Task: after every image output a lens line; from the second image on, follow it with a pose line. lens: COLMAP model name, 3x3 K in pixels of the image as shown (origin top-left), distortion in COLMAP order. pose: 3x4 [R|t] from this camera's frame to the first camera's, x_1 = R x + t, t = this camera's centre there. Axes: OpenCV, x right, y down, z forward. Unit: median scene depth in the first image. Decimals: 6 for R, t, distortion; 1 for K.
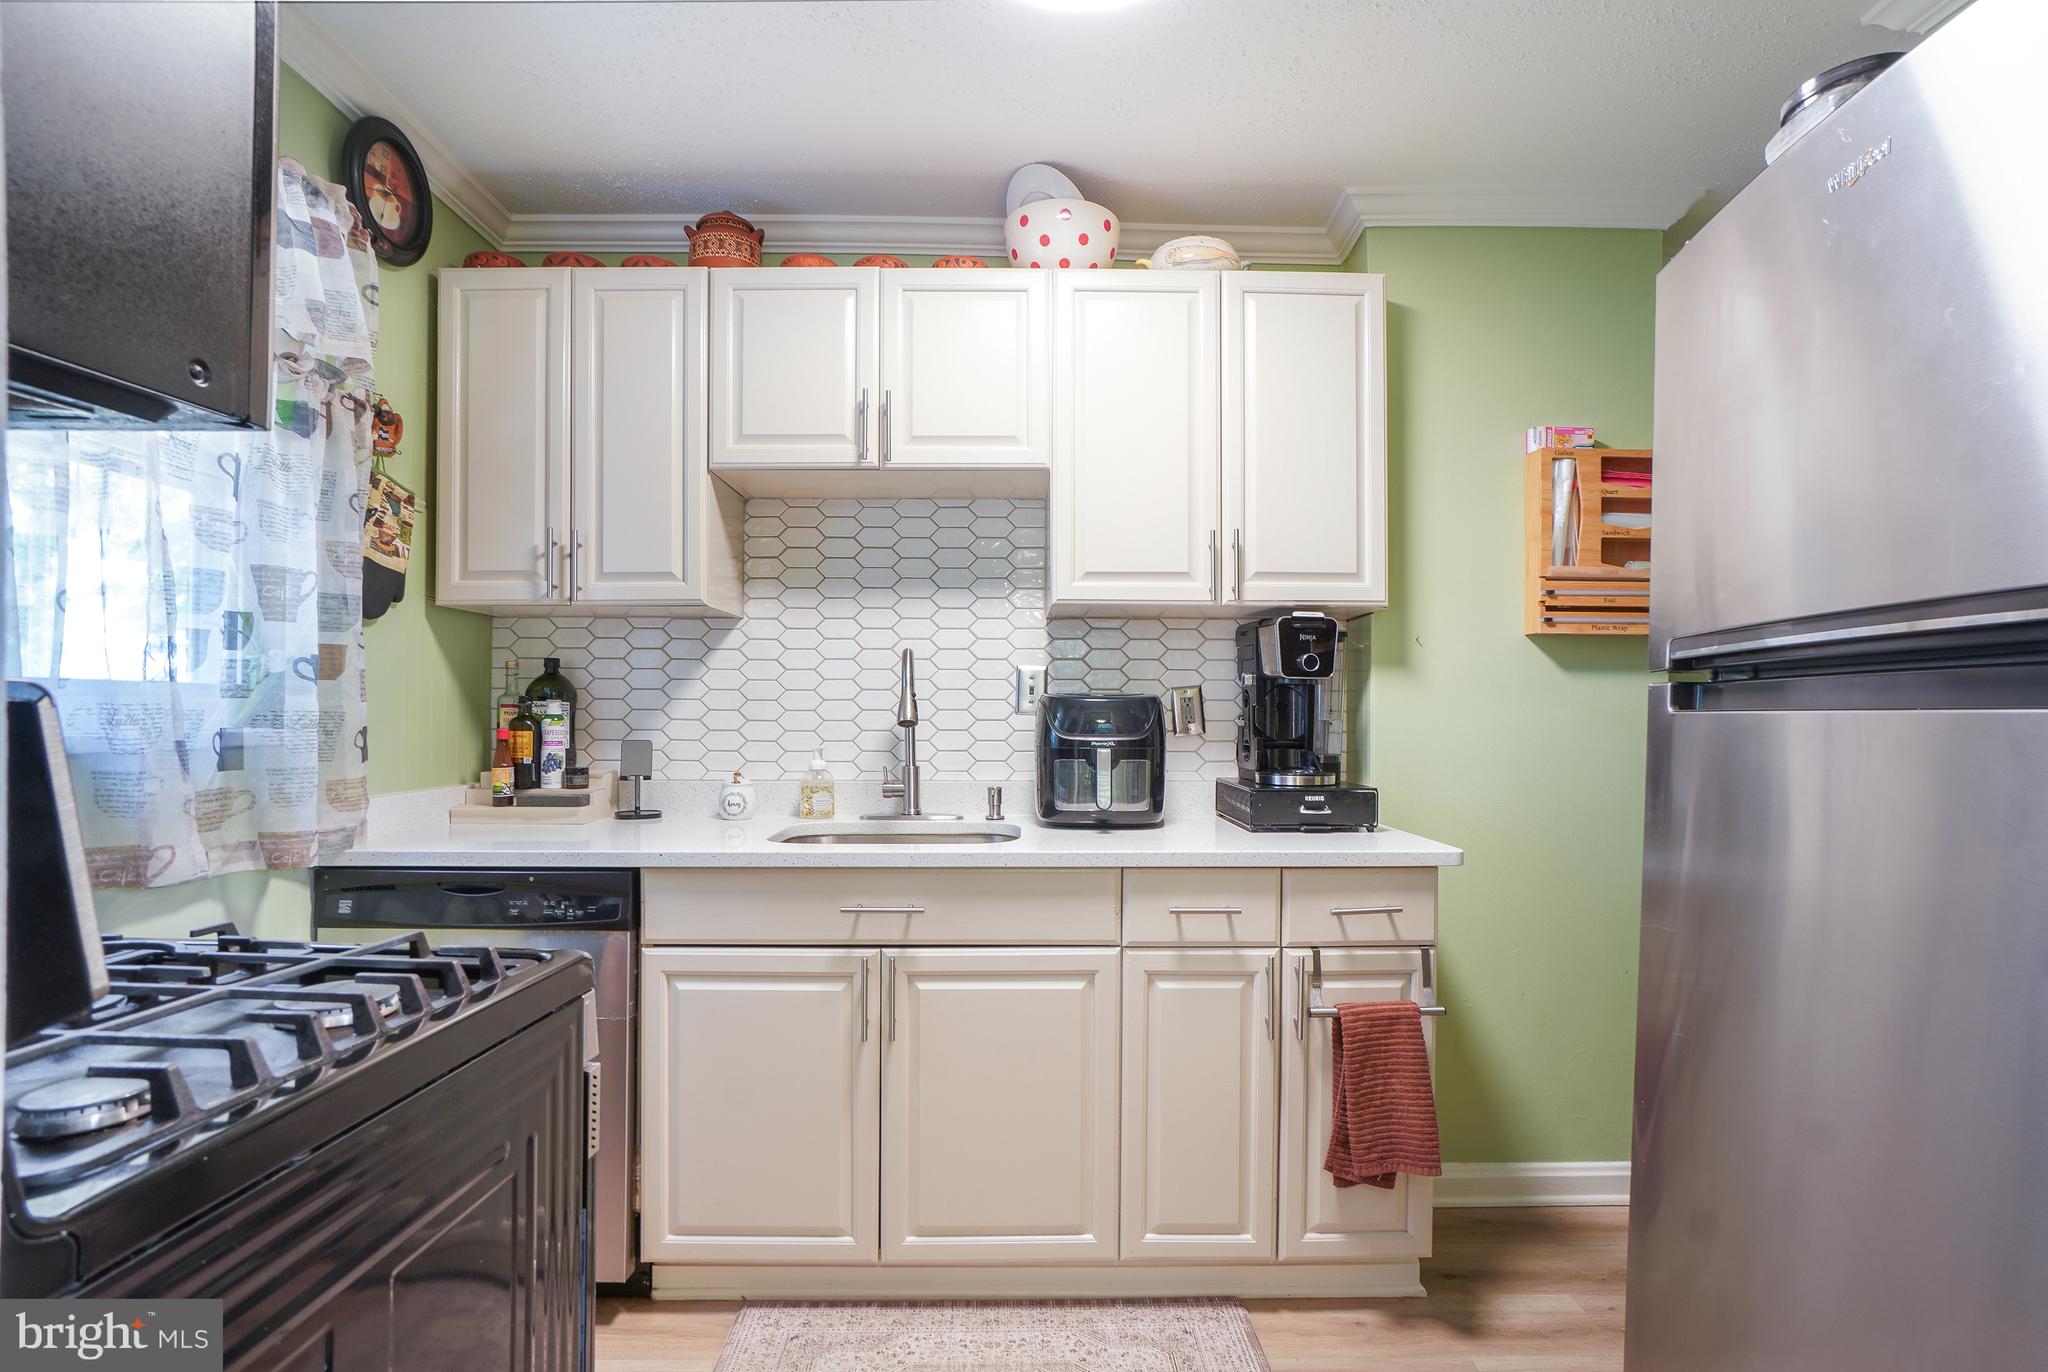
lens RADIAL K [[971.6, 0, 1030.0], [0, 971.6, 720.7], [0, 0, 1]] dist [-0.025537, 0.000347]
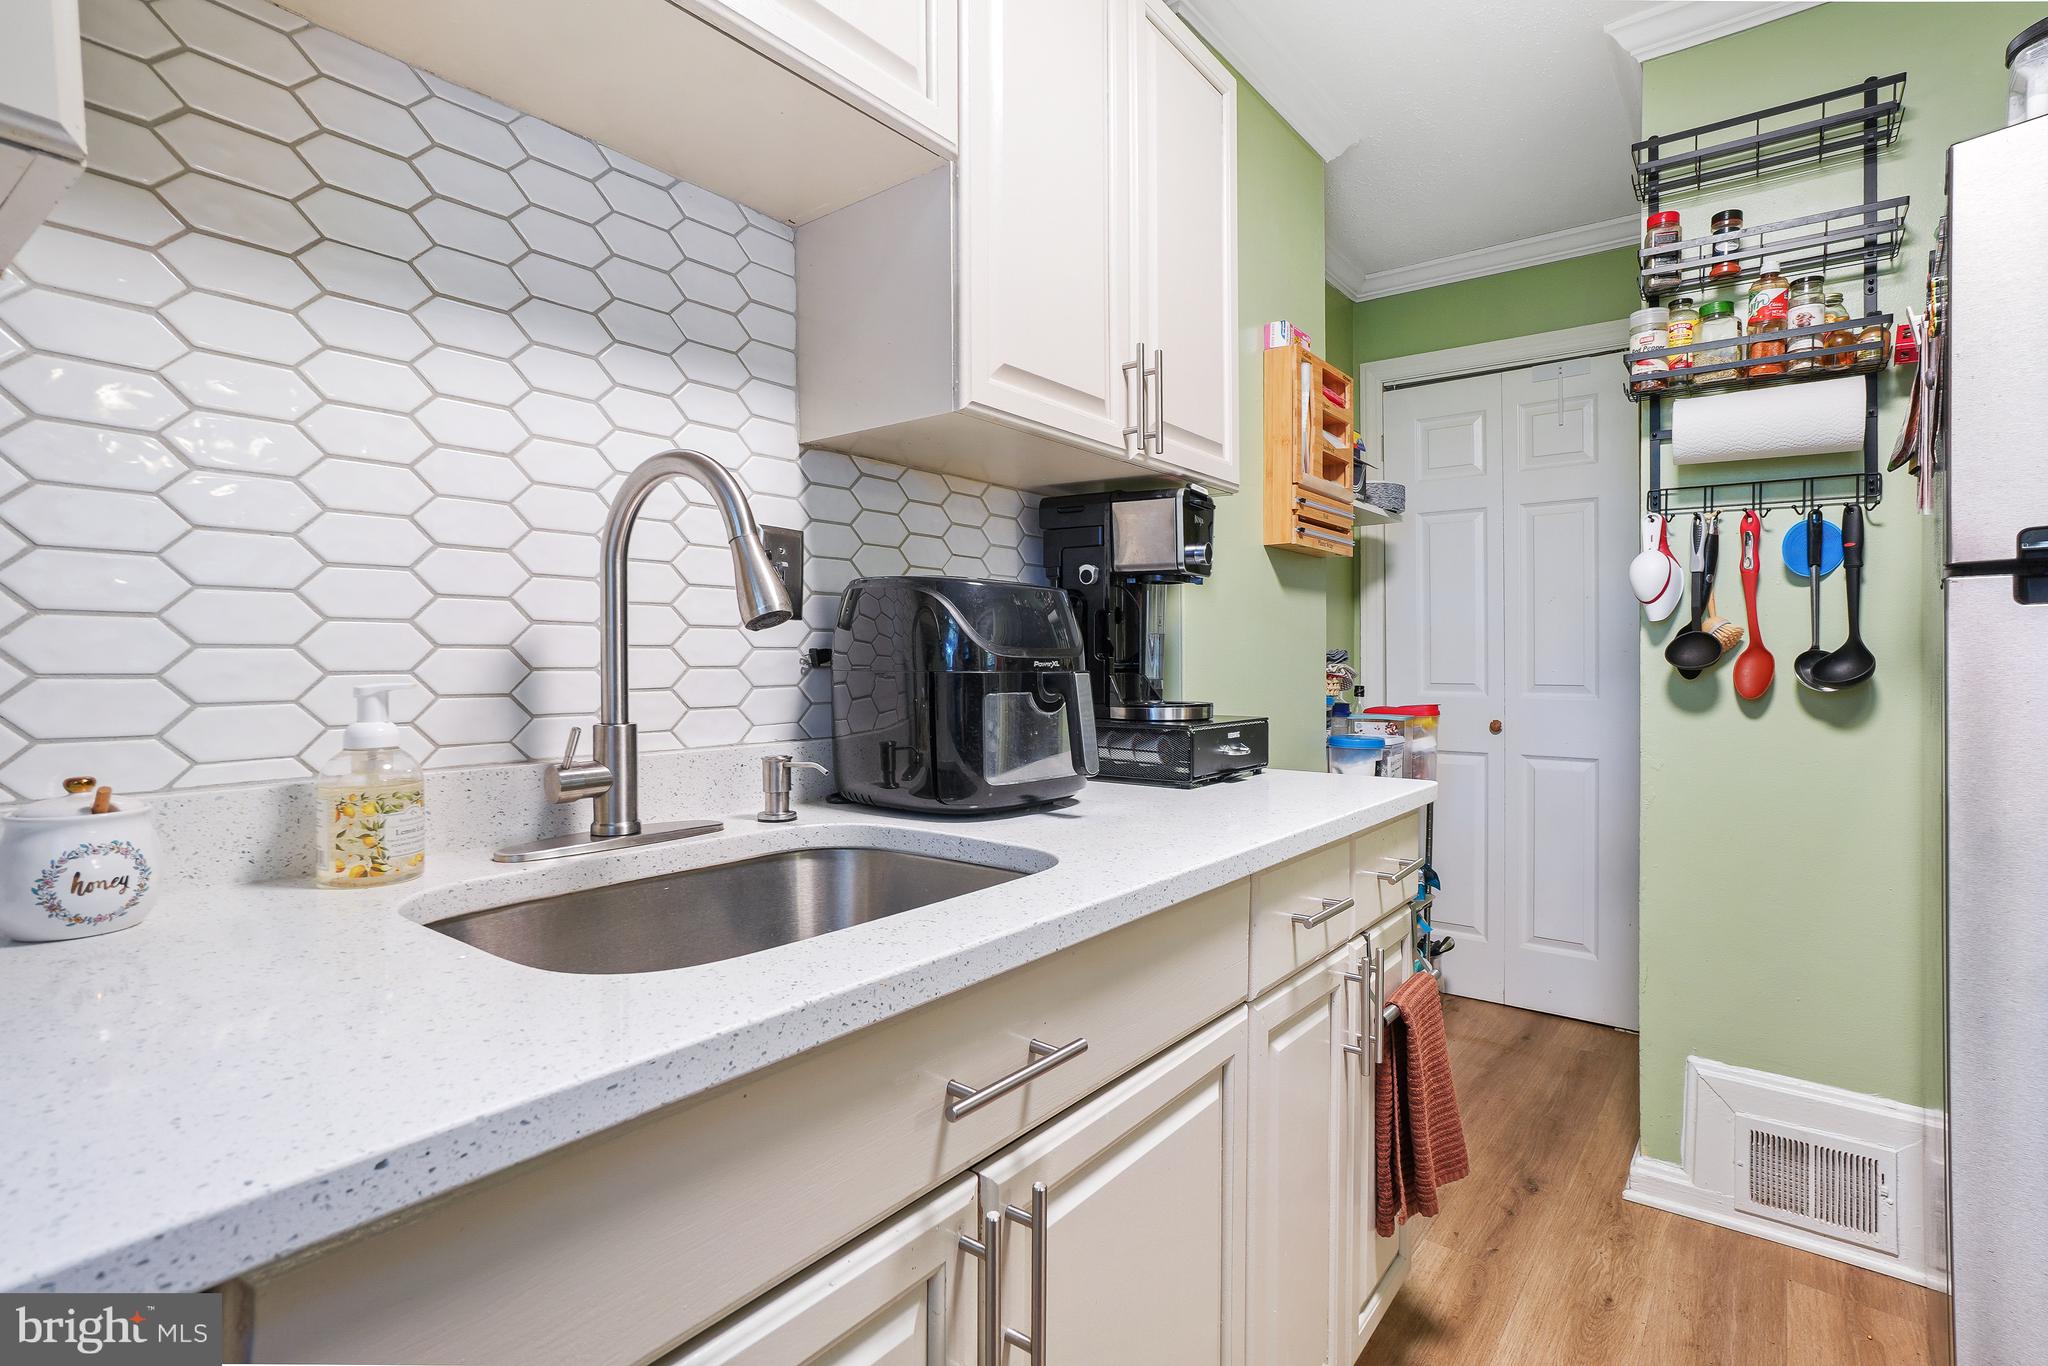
lens RADIAL K [[995.5, 0, 1029.1], [0, 995.5, 664.7], [0, 0, 1]] dist [-0.001019, 0.000172]
pose [[0.623038, -0.006954, 0.782161, -0.382145], [0.006211, 0.999973, 0.003943, 0.020193], [-0.782167, 0.002401, 0.623064, 0.607977]]
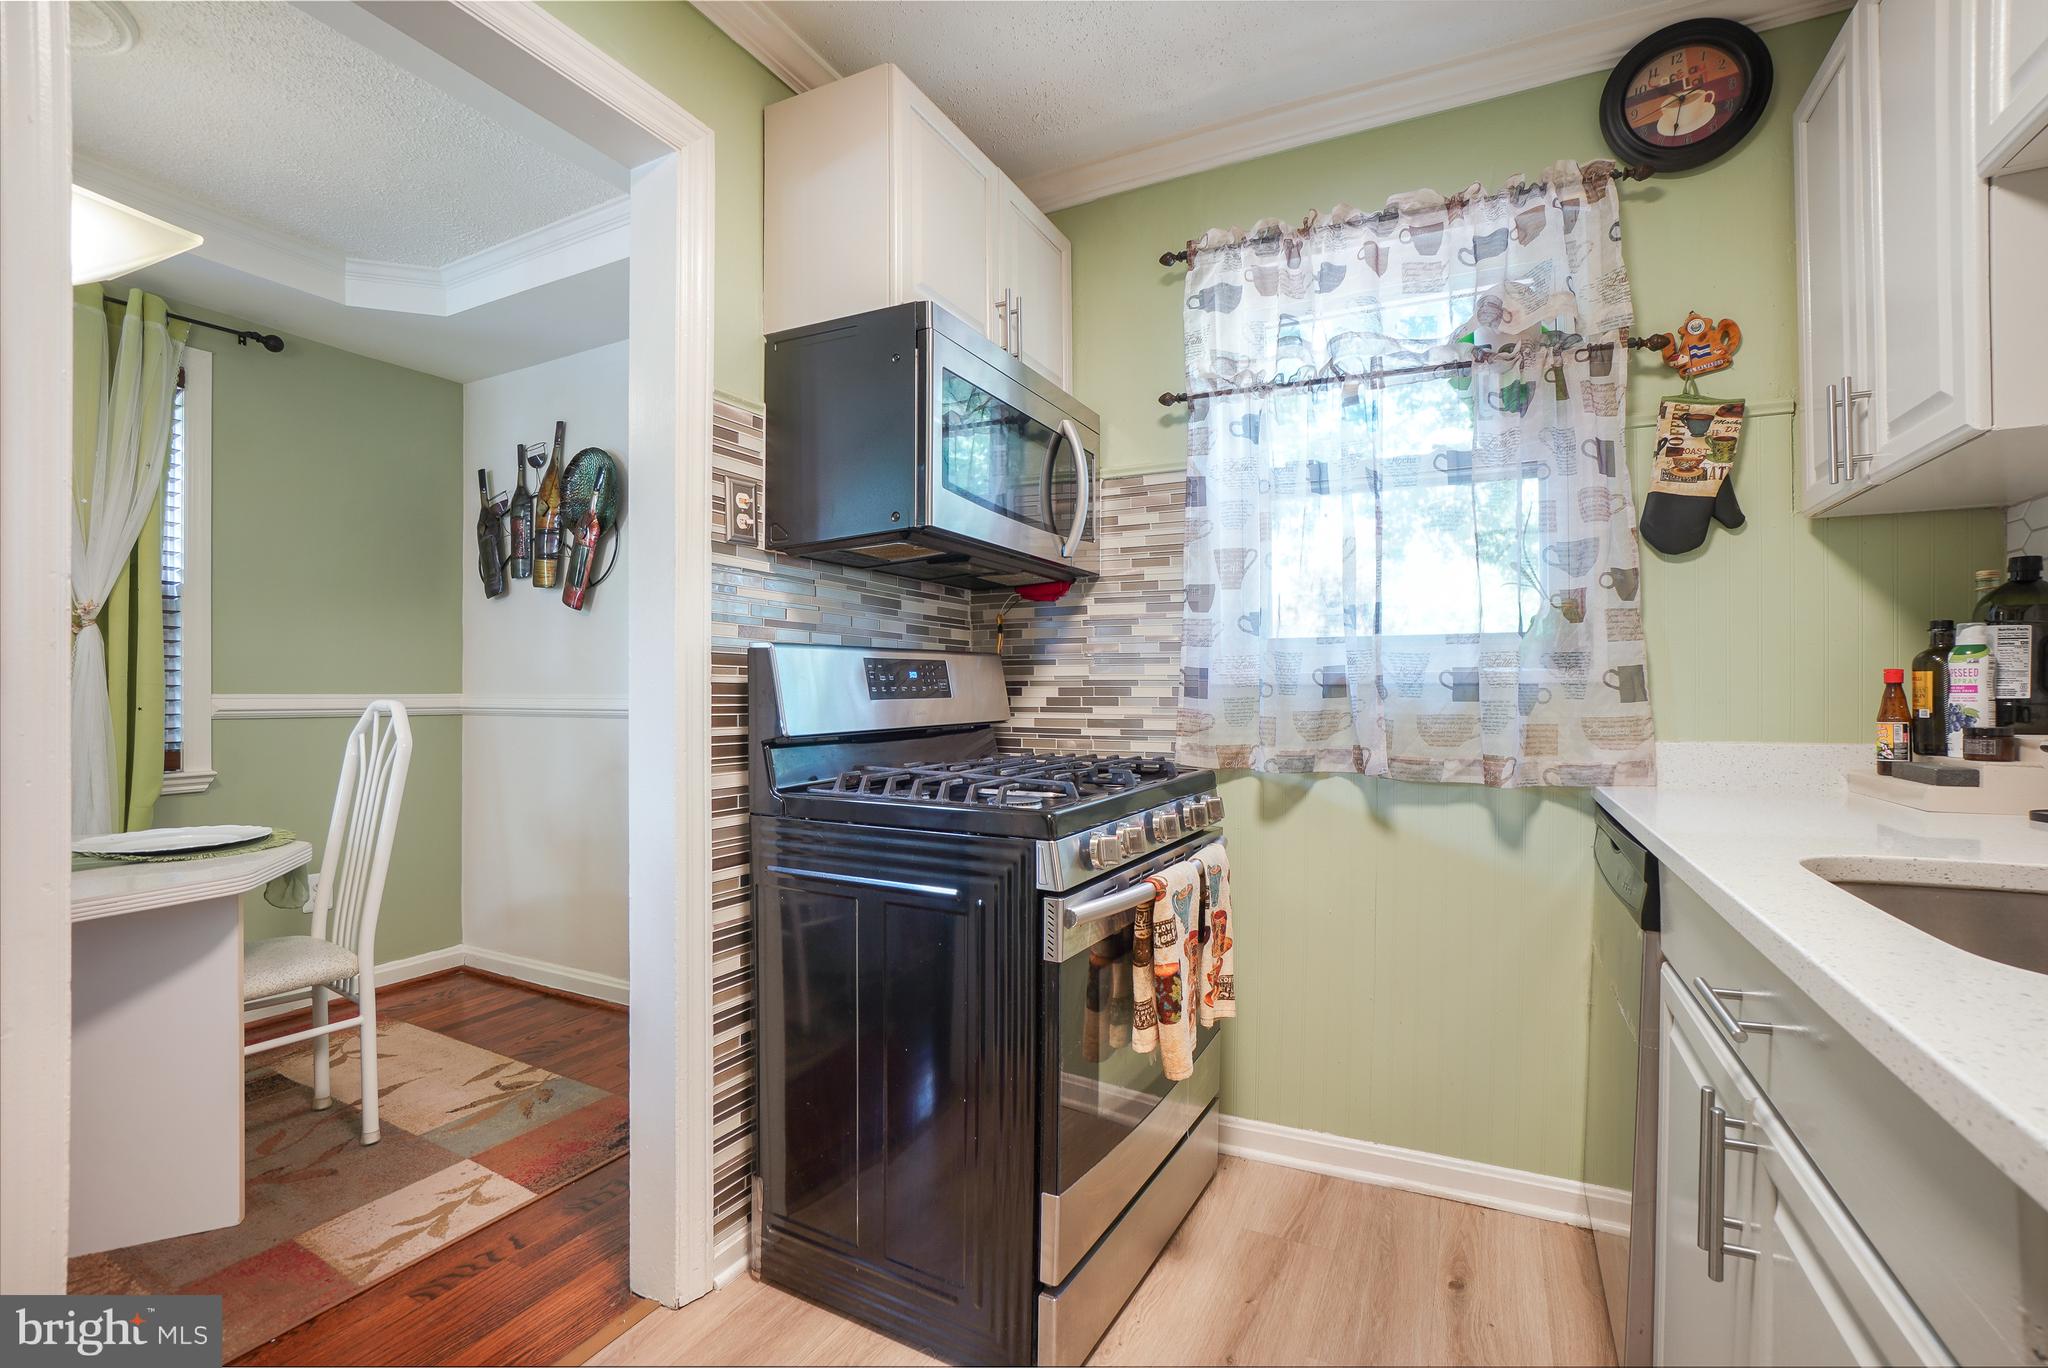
lens RADIAL K [[915.7, 0, 1028.5], [0, 915.7, 695.2], [0, 0, 1]] dist [-0.084284, 0.030654]
pose [[-0.458310, 0.003917, -0.888784, 0.334193], [-0.003367, 0.999975, 0.006143, 0.026904], [0.888786, 0.005808, -0.458286, 0.727351]]
